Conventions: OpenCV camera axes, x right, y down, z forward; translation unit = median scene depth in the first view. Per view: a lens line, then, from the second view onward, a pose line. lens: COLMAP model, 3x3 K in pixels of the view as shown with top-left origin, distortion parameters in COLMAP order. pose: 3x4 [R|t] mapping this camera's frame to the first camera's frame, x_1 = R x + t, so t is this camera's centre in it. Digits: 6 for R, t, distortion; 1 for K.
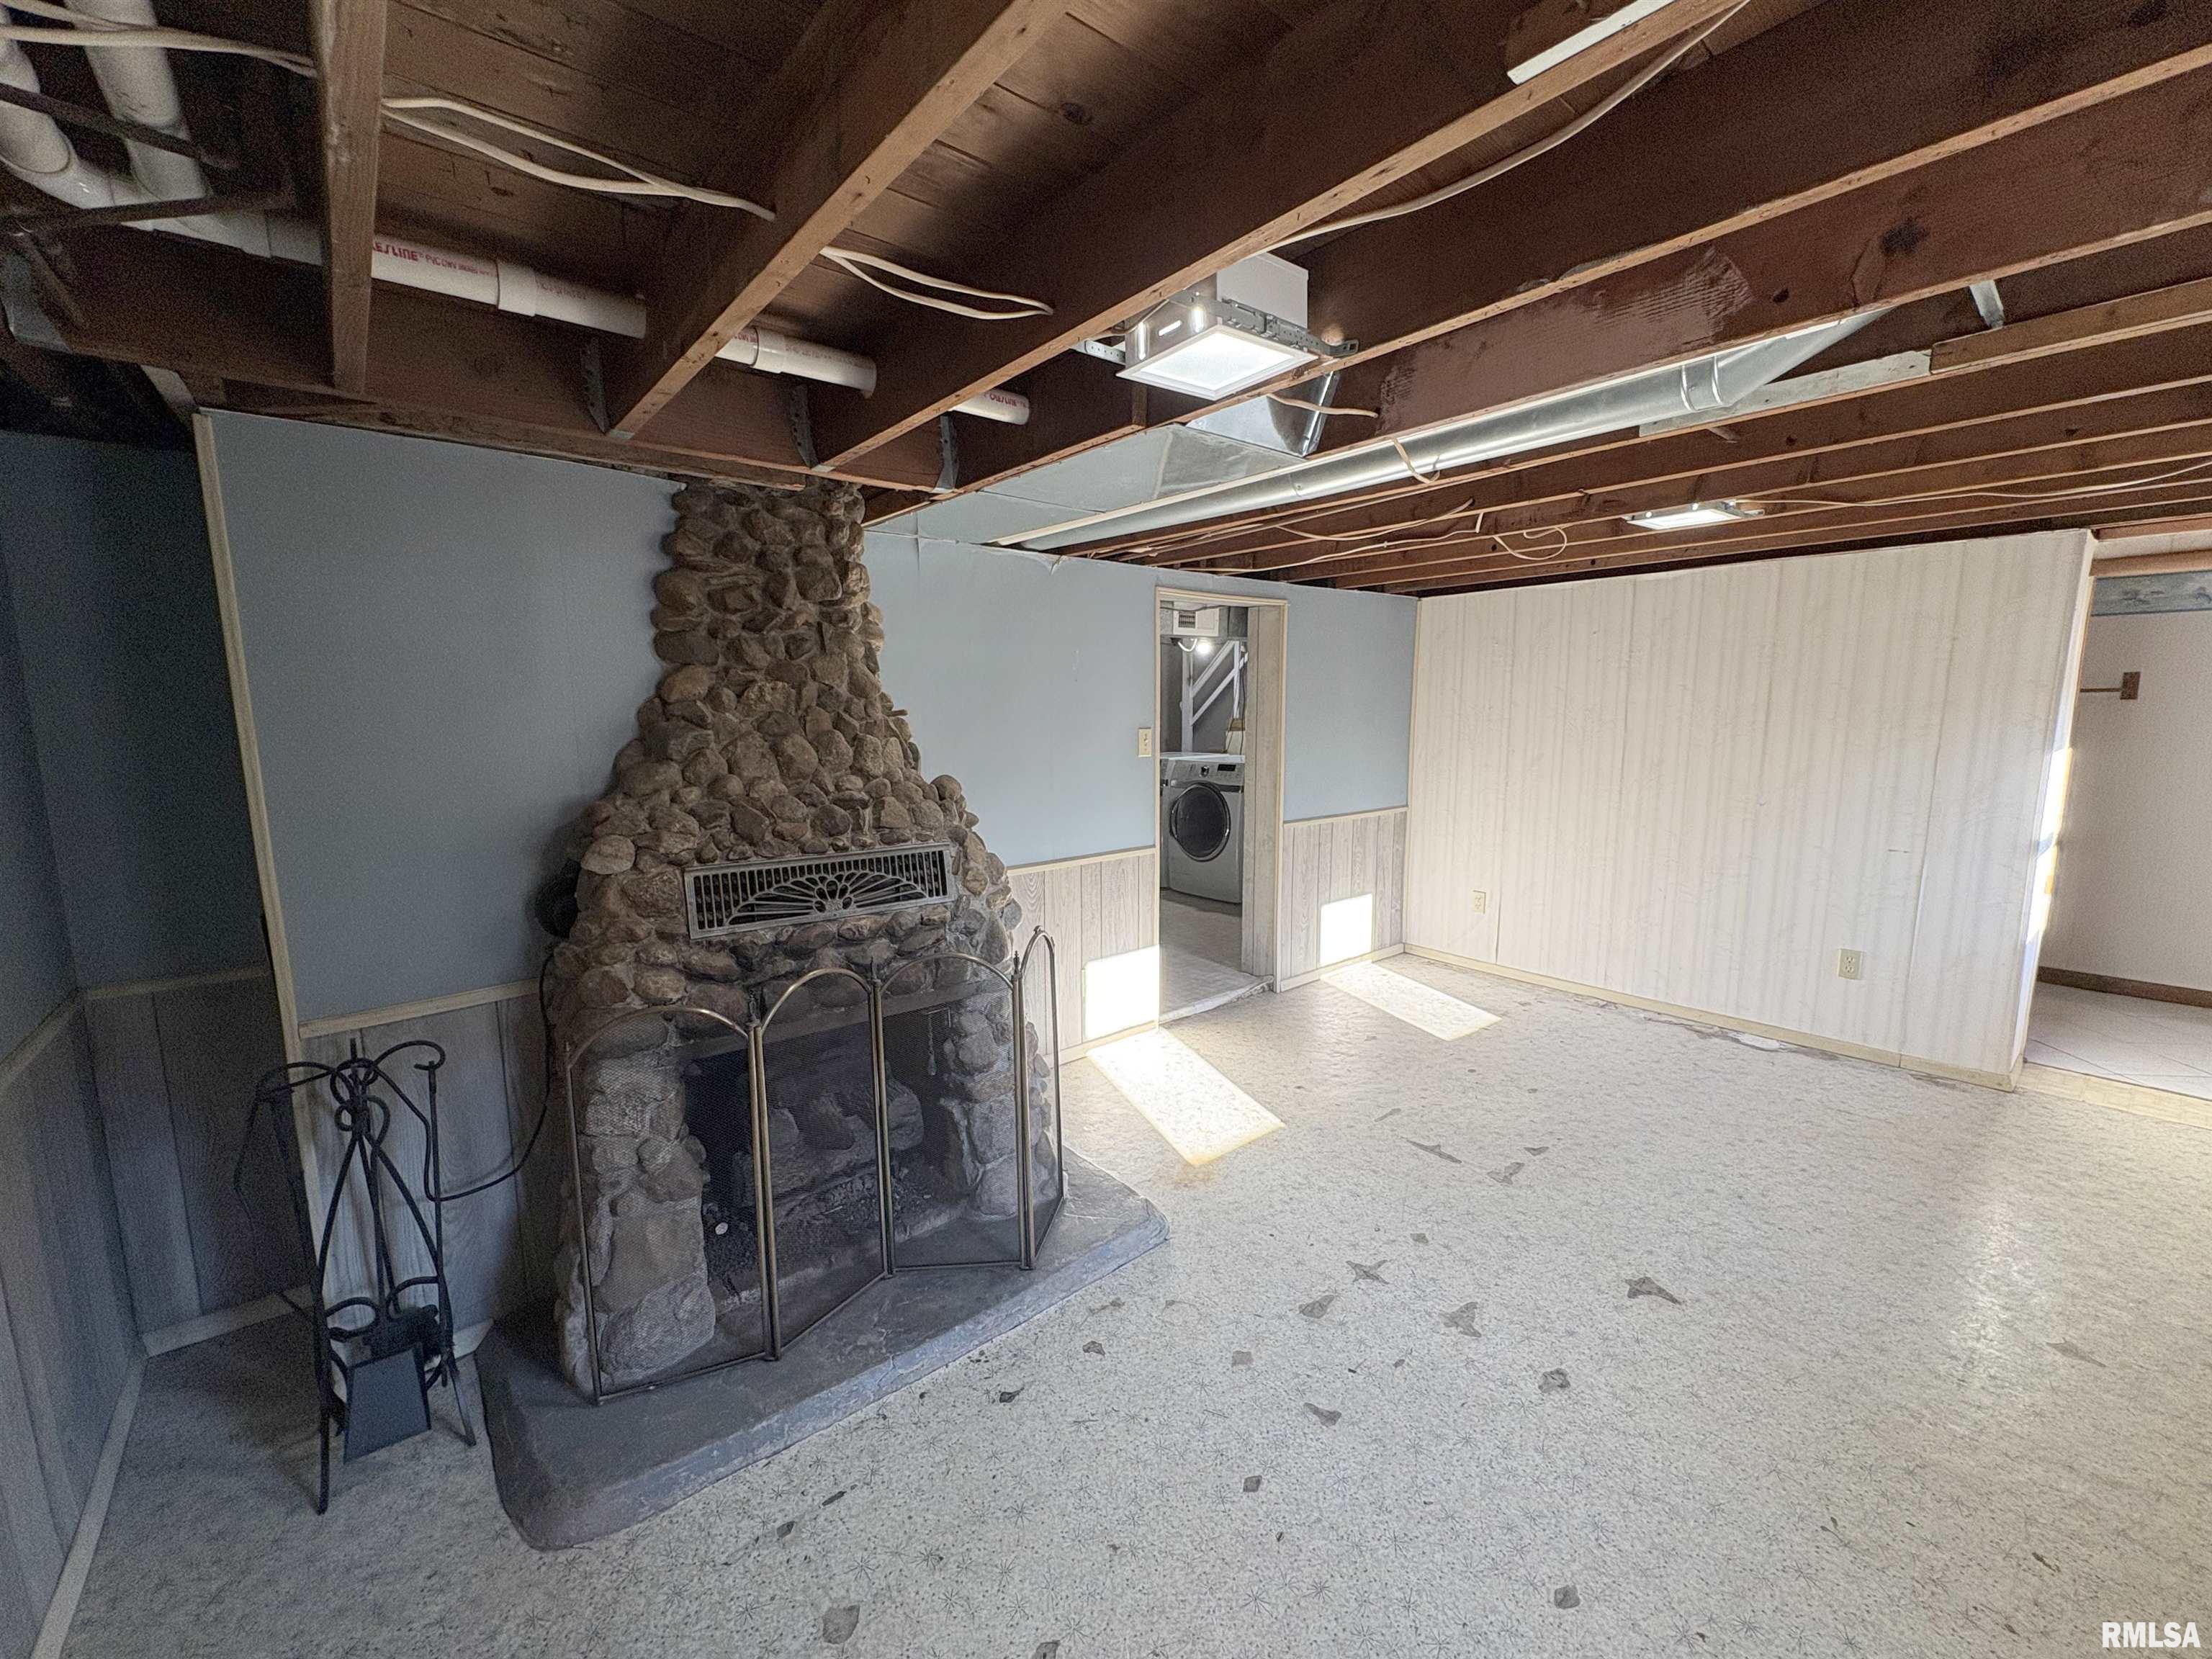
lens RADIAL K [[889.1, 0, 1107.6], [0, 889.1, 830.1], [0, 0, 1]] dist [0.002052, 0.000684]
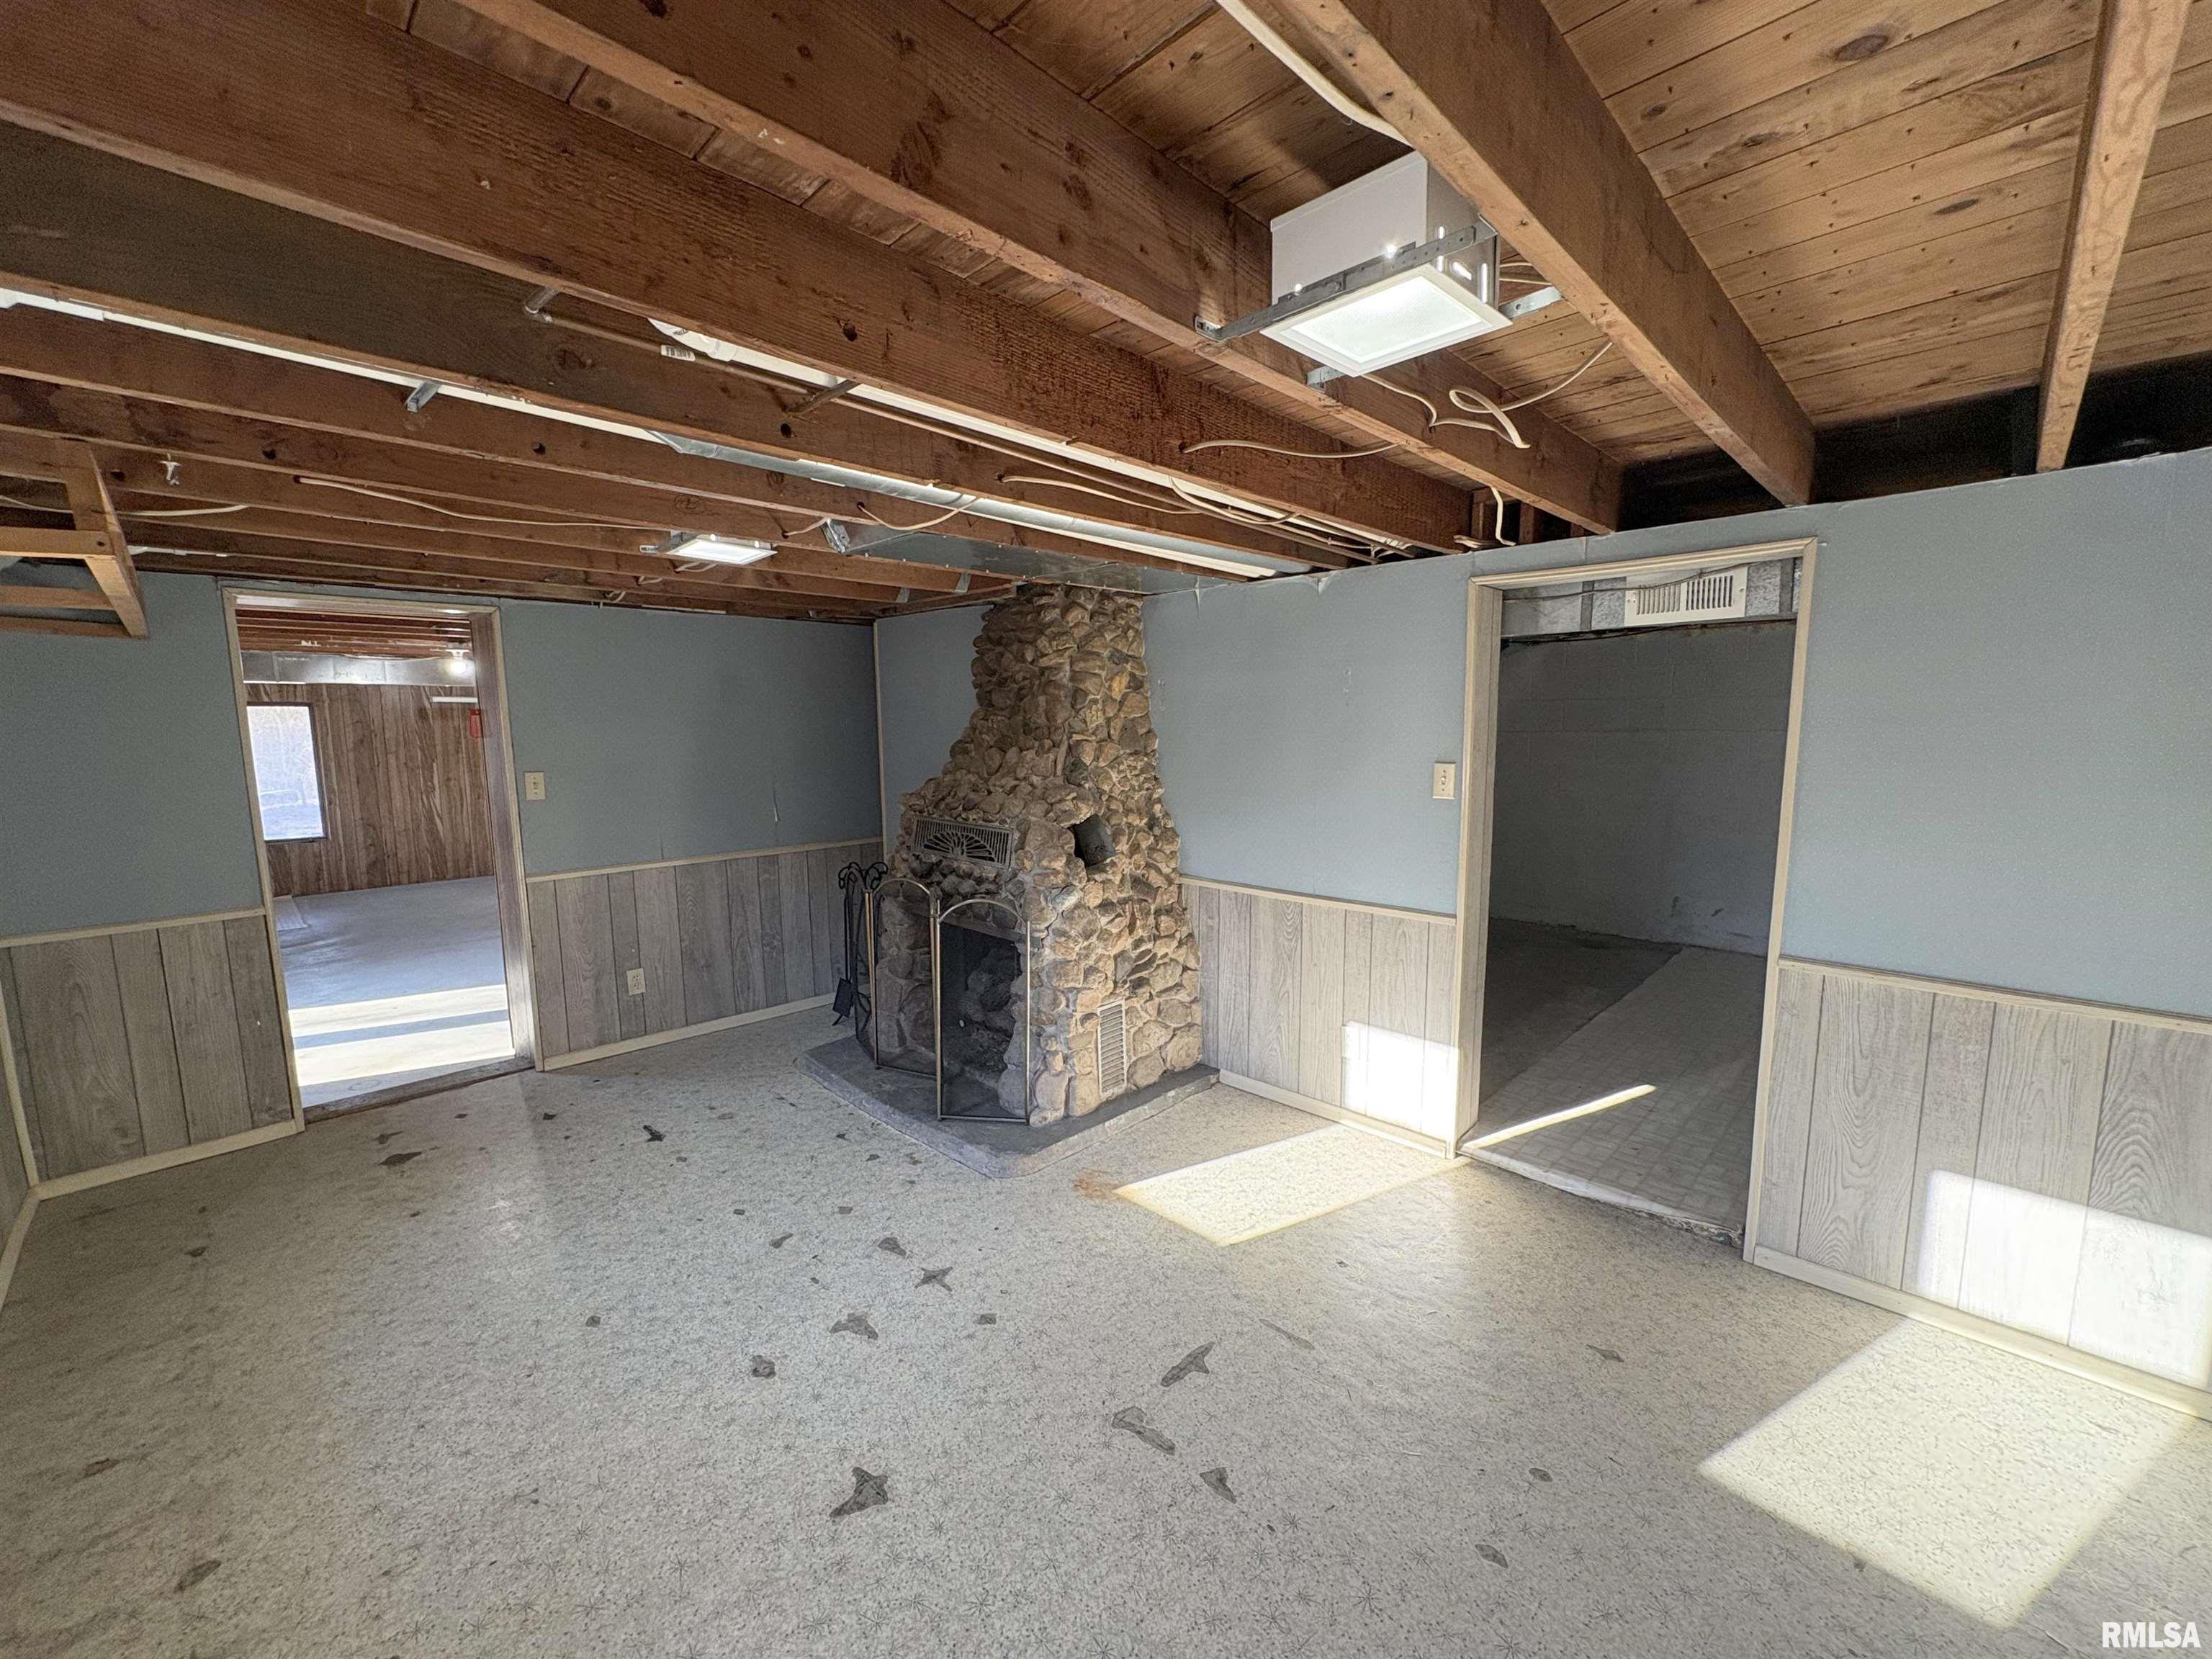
lens RADIAL K [[889.1, 0, 1112.2], [0, 889.1, 837.3], [0, 0, 1]] dist [0.002052, 0.000684]
pose [[0.109385, 0.138378, -0.984320, 1.326881], [-0.132833, 0.983415, 0.123489, -0.182250], [0.985084, 0.117243, 0.125952, 1.047028]]
